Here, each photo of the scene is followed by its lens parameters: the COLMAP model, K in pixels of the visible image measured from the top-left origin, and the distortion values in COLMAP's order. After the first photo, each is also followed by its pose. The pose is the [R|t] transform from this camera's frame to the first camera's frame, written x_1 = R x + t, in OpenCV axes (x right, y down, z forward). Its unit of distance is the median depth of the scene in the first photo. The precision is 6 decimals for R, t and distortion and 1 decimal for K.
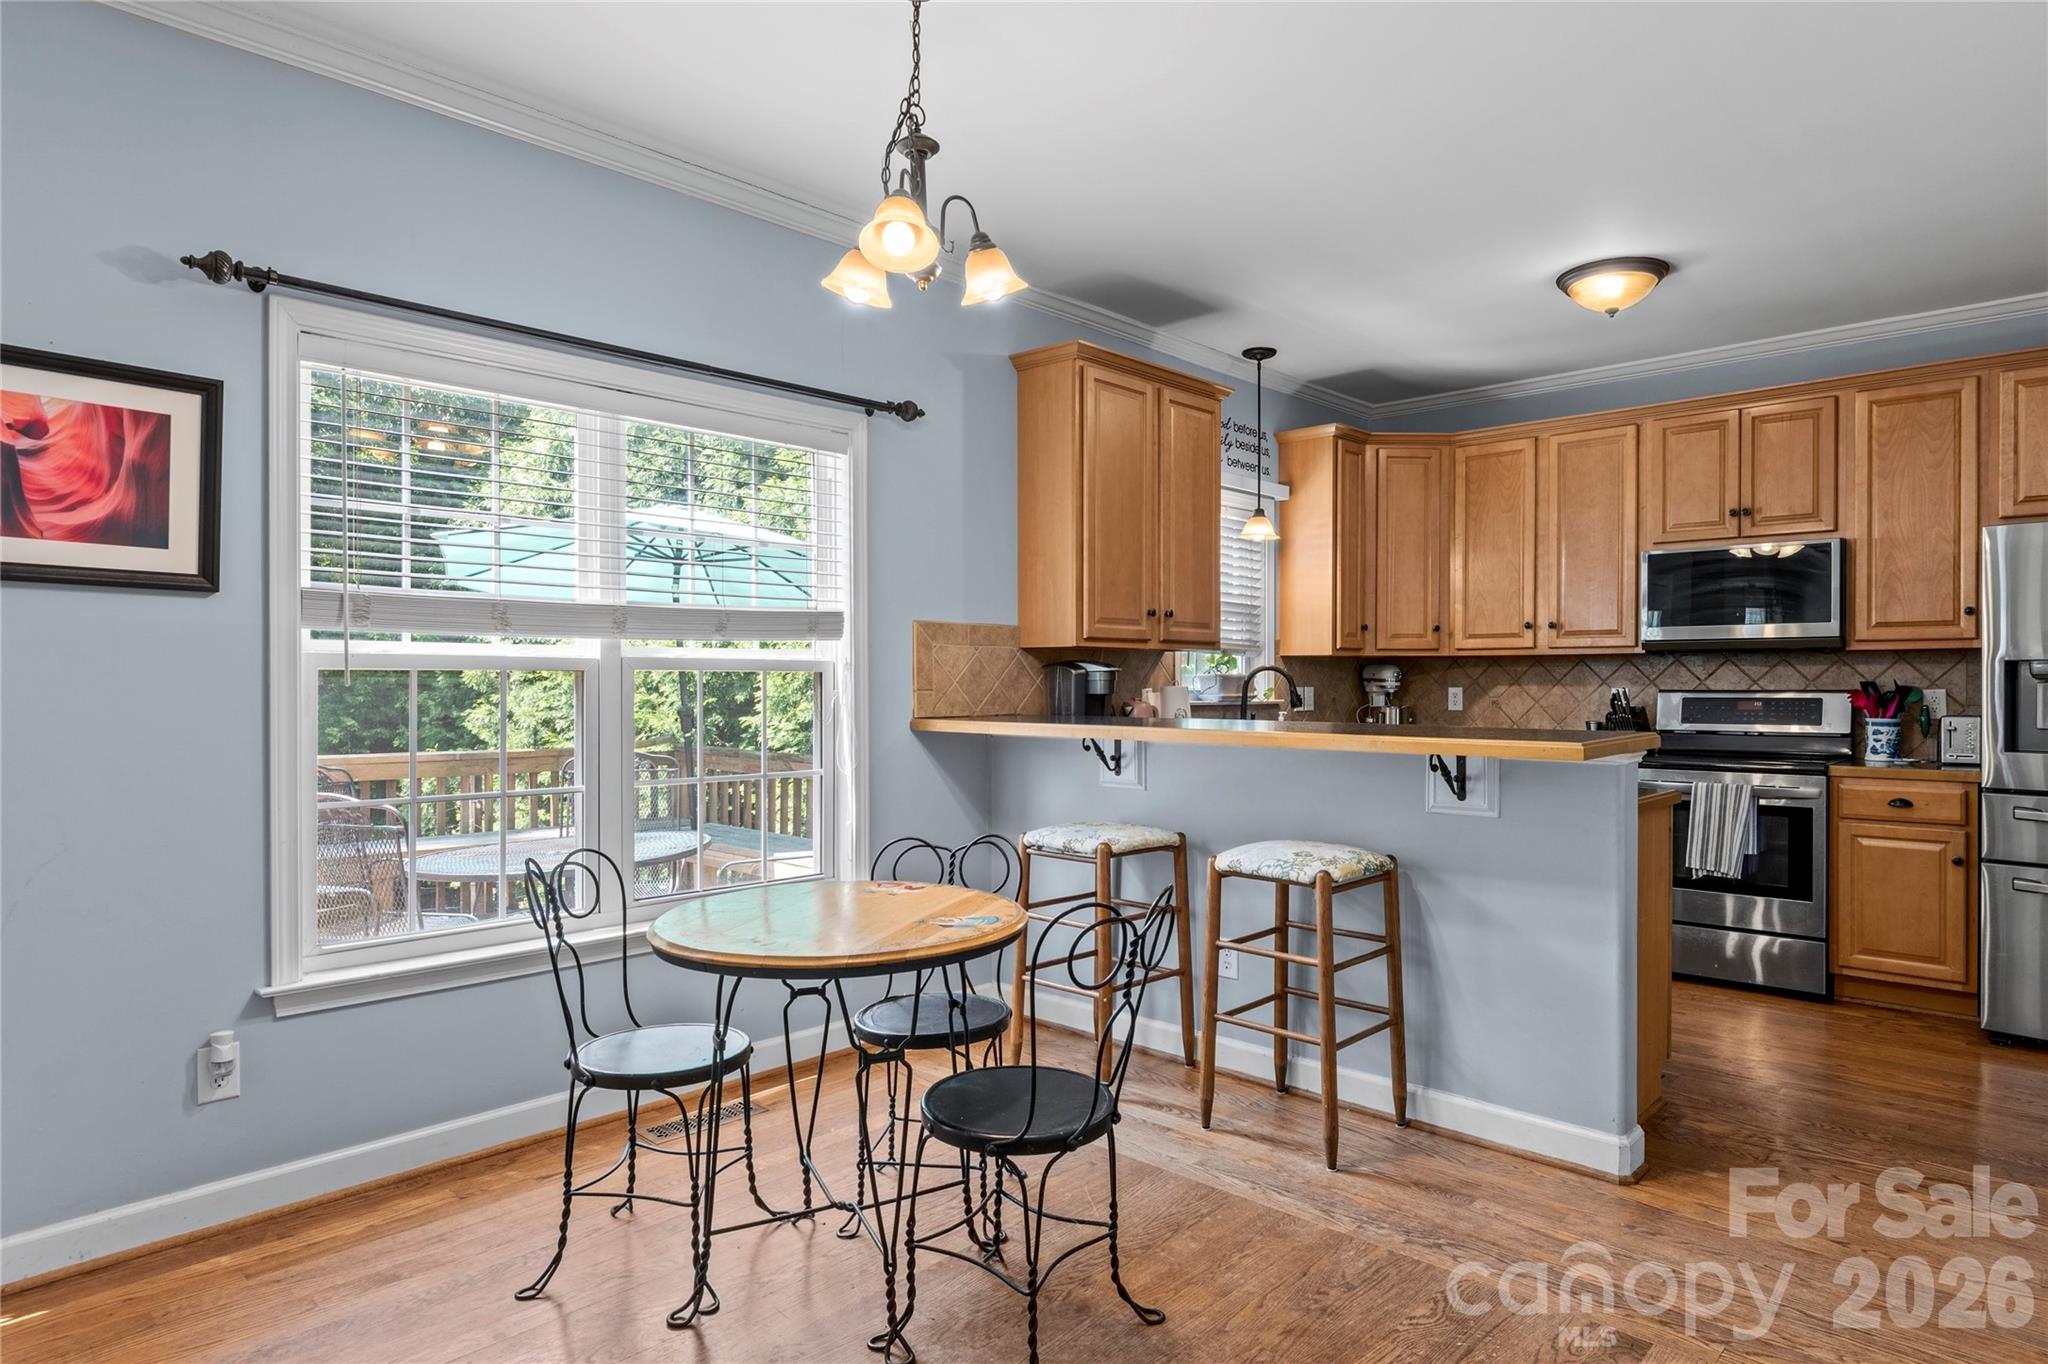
lens RADIAL K [[1147.4, 0, 1021.2], [0, 1147.4, 673.4], [0, 0, 1]] dist [-0.012399, -0.002606]
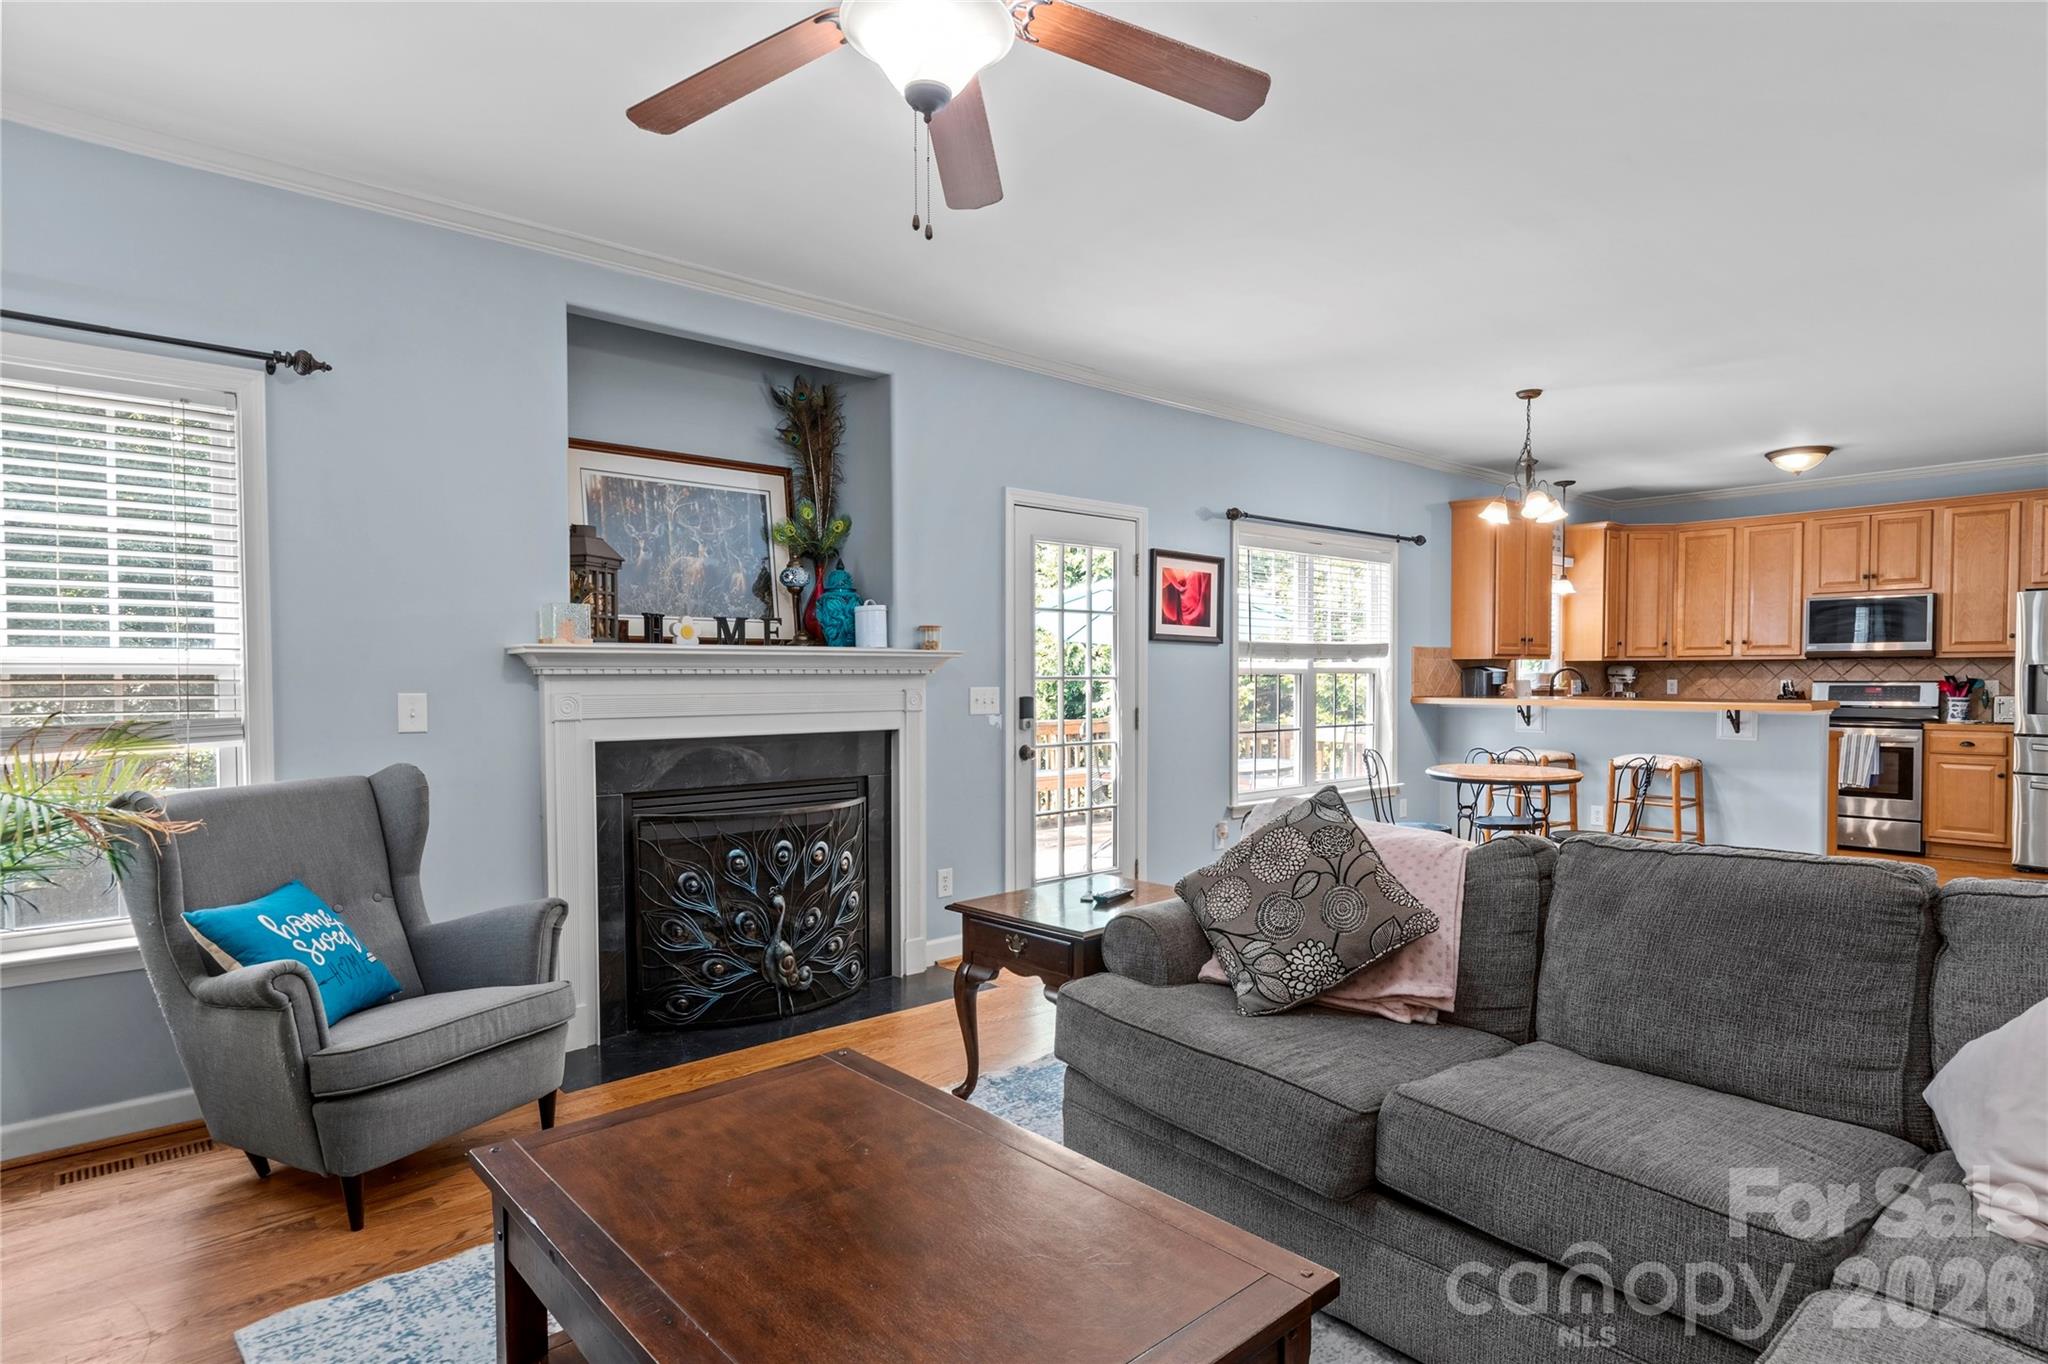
lens RADIAL K [[1118.9, 0, 987.4], [0, 1118.9, 691.3], [0, 0, 1]] dist [0.006488, -0.000743]
pose [[0.996655, -0.002701, -0.081676, -0.574623], [0.004615, 0.999719, 0.023259, -0.015854], [0.081590, -0.023558, 0.996387, -0.822826]]
